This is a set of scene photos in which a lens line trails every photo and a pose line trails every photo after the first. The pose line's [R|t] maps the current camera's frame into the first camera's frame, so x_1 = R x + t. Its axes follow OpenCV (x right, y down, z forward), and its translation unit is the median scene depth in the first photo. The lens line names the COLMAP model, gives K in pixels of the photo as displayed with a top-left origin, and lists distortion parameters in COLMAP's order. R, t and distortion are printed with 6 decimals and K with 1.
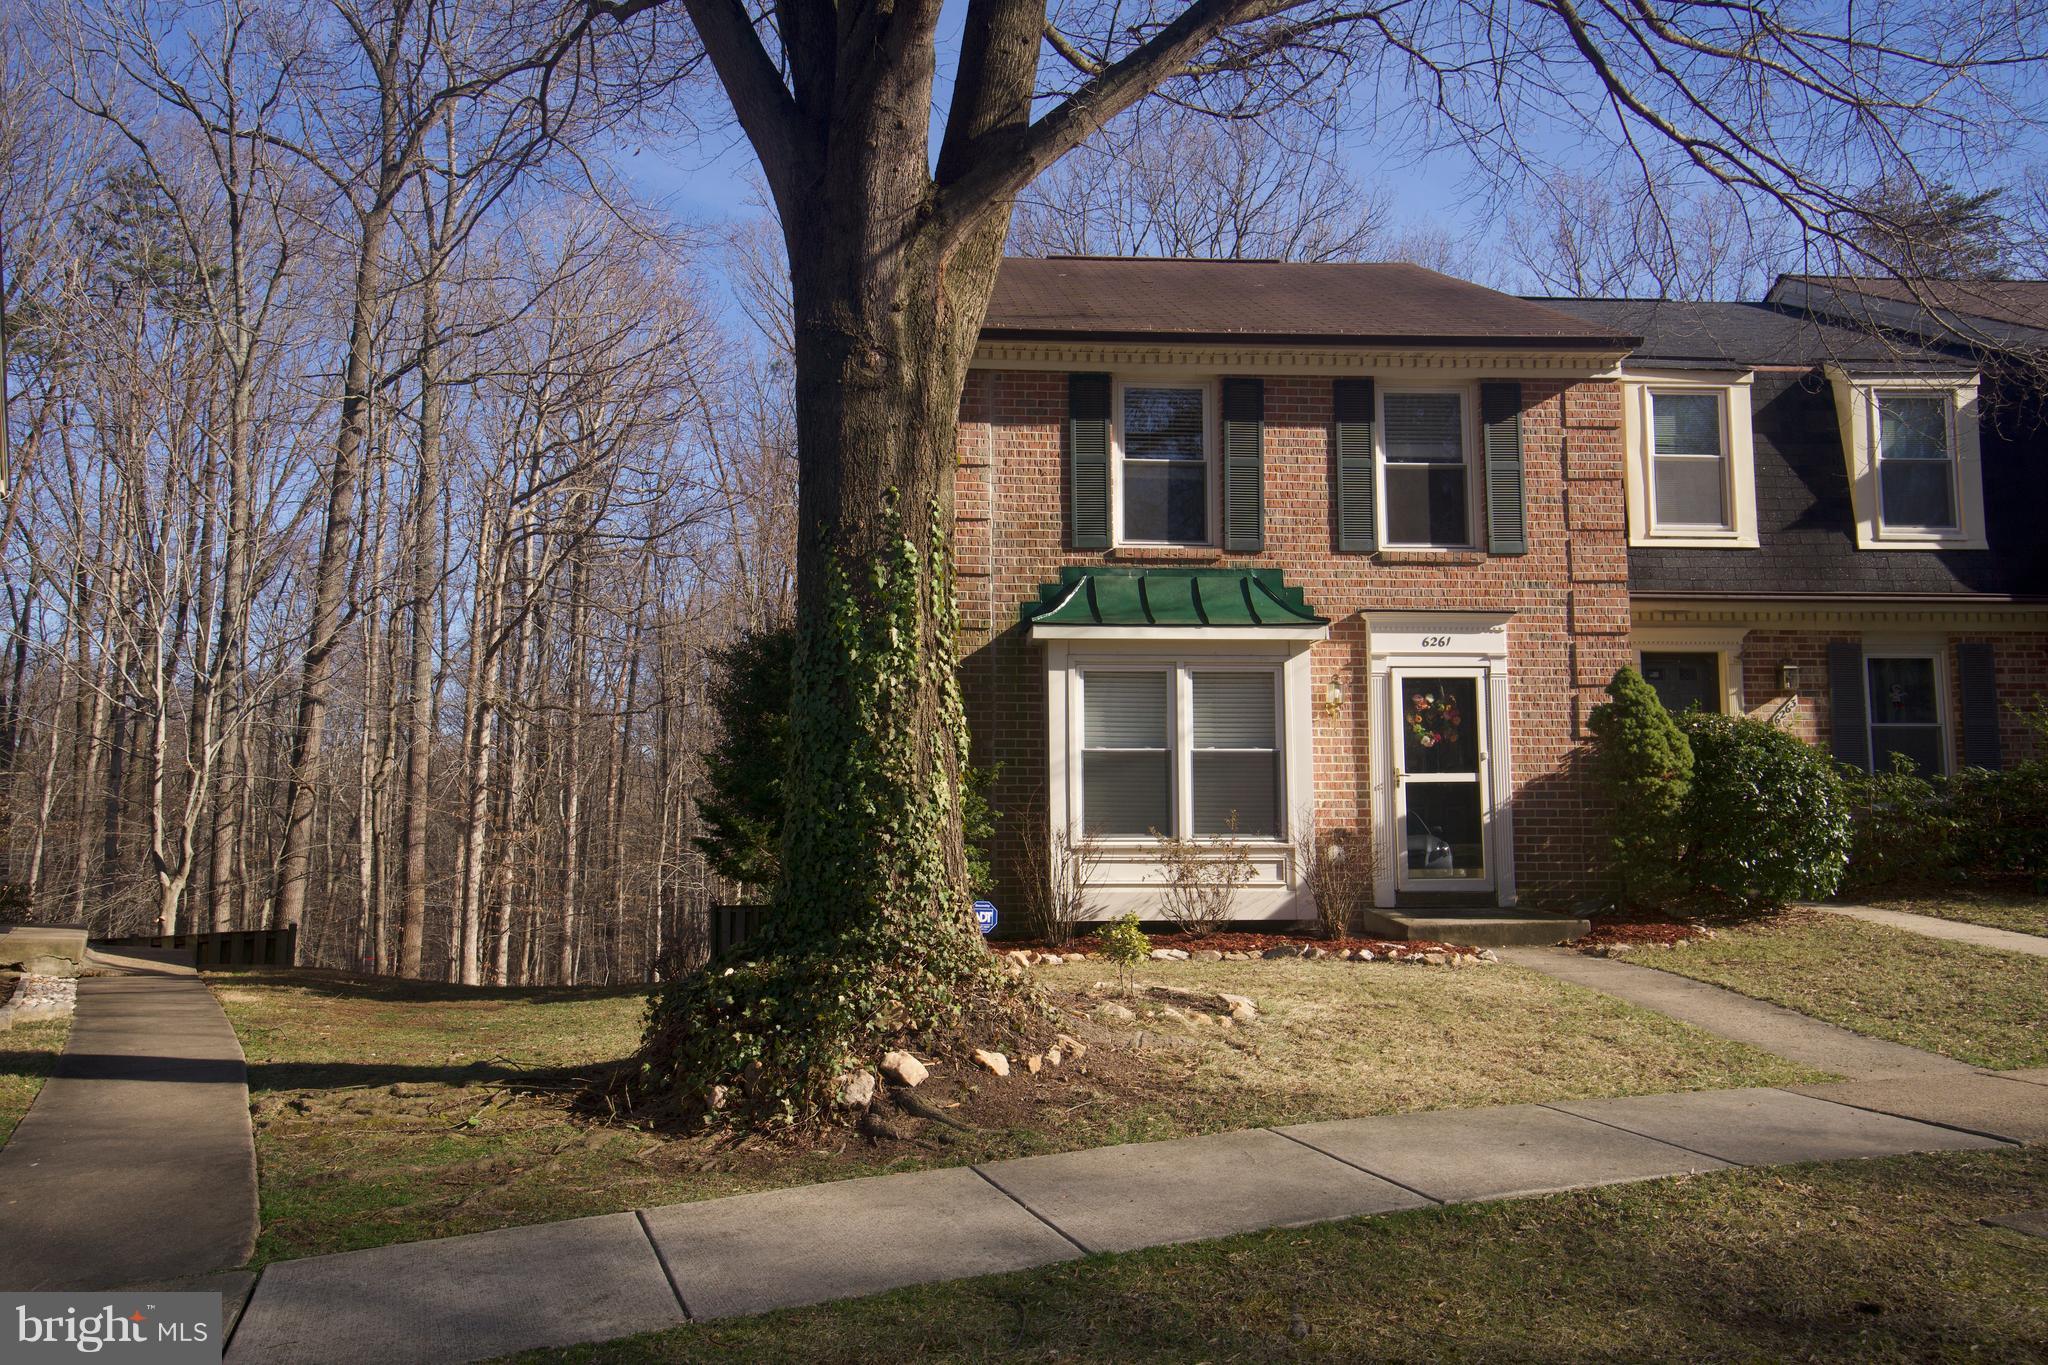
lens RADIAL K [[1526.5, 0, 1024.0], [0, 1526.5, 682.5], [0, 0, 1]] dist [0.038100, 0.001103]
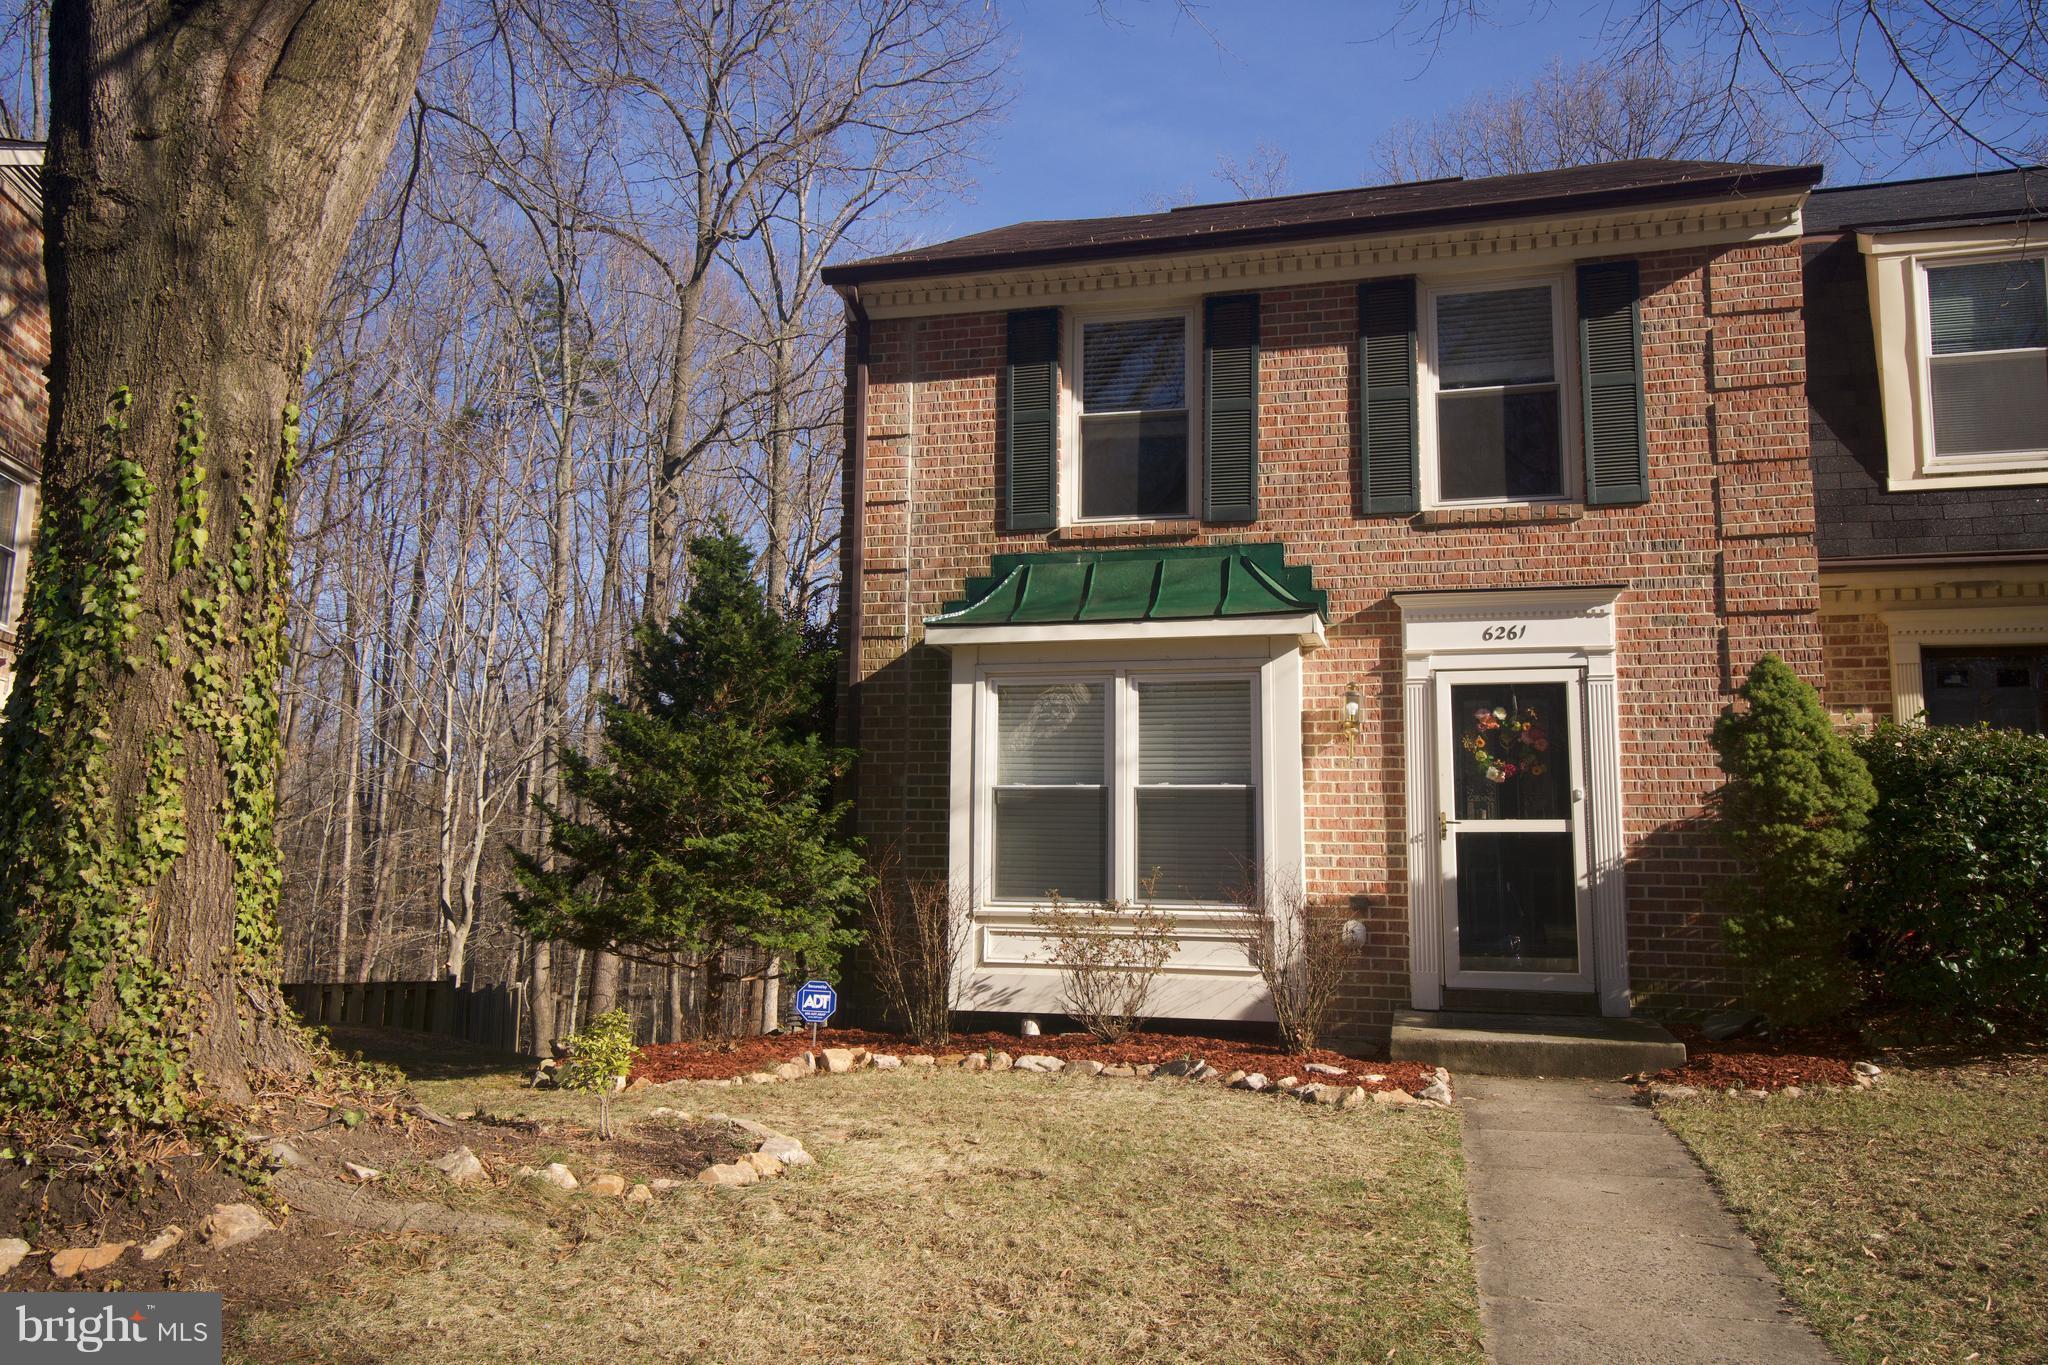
lens RADIAL K [[1526.5, 0, 1024.0], [0, 1526.5, 682.5], [0, 0, 1]] dist [0.038100, 0.001103]
pose [[0.943706, -0.027160, -0.329669, 0.293839], [0.013611, 0.998968, -0.043340, 0.023902], [0.330506, 0.036413, 0.943101, 0.262261]]
